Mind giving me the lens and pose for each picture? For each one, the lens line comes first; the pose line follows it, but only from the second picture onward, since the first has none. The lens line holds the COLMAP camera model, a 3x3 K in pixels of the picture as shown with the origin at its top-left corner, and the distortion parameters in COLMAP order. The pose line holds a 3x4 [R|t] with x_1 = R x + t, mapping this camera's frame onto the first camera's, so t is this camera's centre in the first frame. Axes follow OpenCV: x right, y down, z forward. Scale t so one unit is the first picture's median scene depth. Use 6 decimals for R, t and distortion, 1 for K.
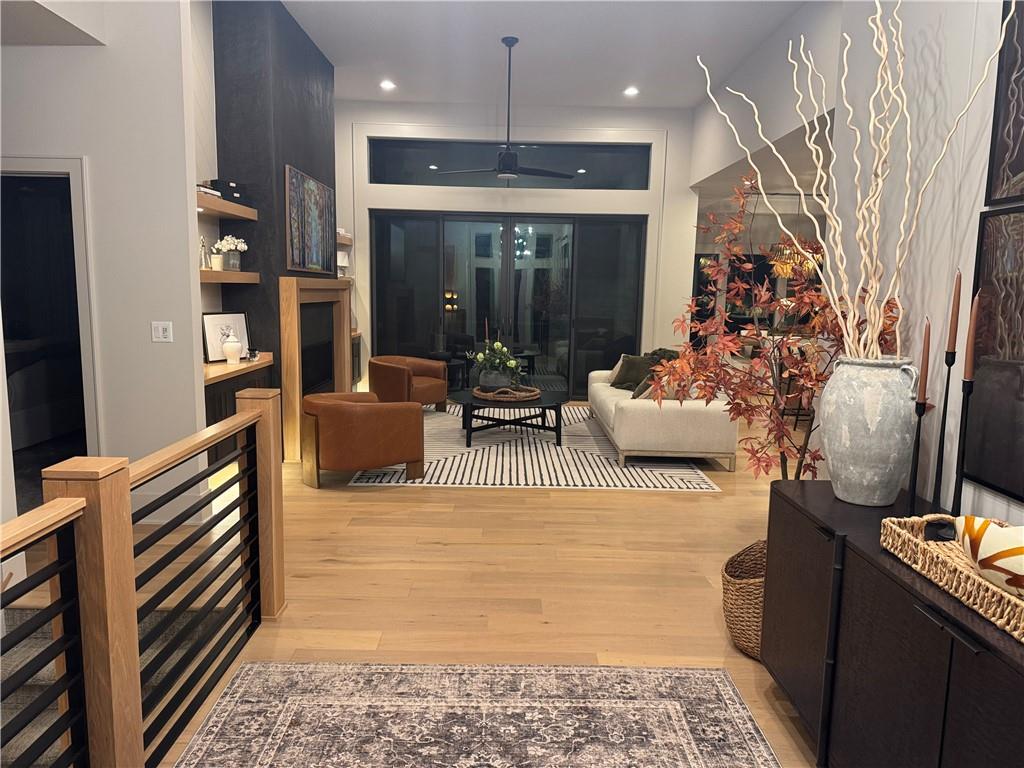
lens RADIAL K [[725.8, 0, 510.4], [0, 725.8, 384.2], [0, 0, 1]] dist [0.020641, -0.007849]
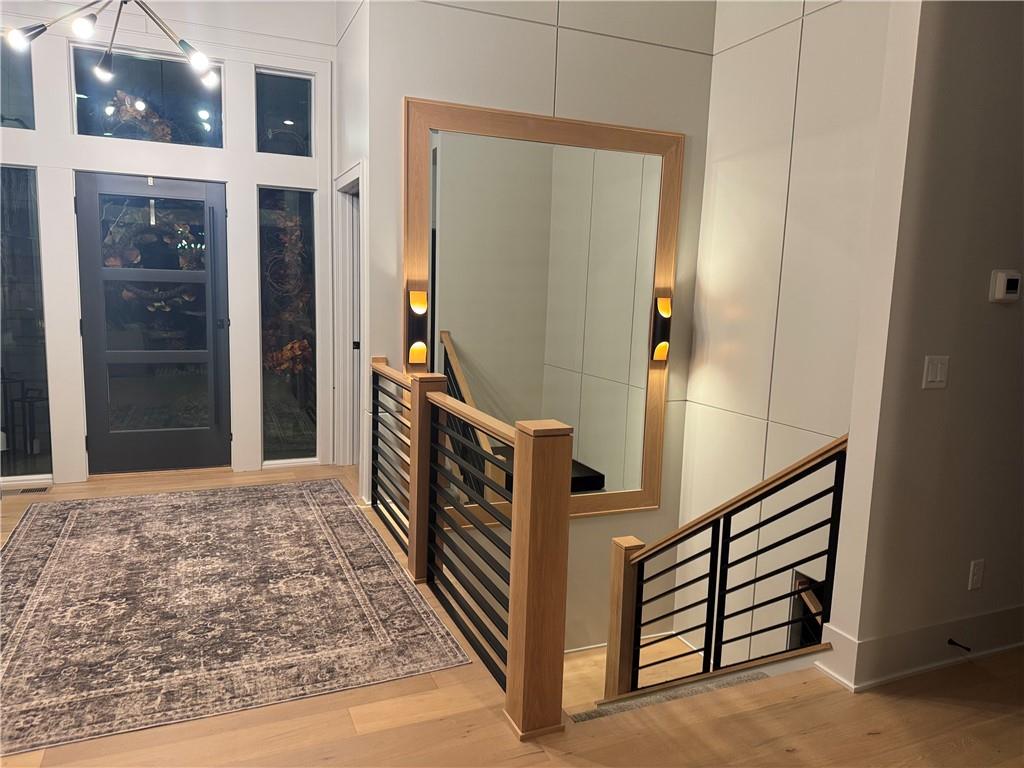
lens RADIAL K [[725.8, 0, 509.1], [0, 725.8, 379.6], [0, 0, 1]] dist [0.020641, -0.007849]
pose [[-0.920922, 0.011068, -0.389590, -0.037258], [-0.094869, 0.963167, 0.251615, -0.263298], [0.378025, 0.268678, -0.885951, 1.976042]]
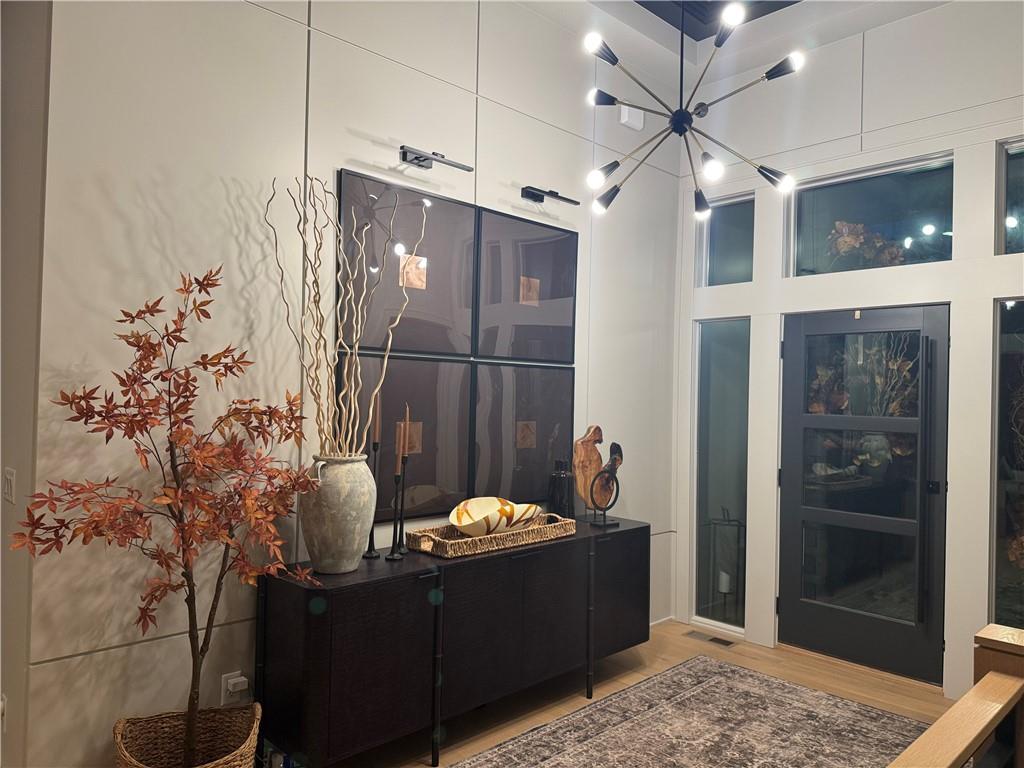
lens RADIAL K [[725.8, 0, 513.4], [0, 725.8, 386.9], [0, 0, 1]] dist [0.020641, -0.007849]
pose [[-0.699619, -0.017561, 0.714301, -0.551008], [0.067480, 0.993606, 0.090522, -0.232964], [-0.711323, 0.111532, -0.693960, 1.501479]]
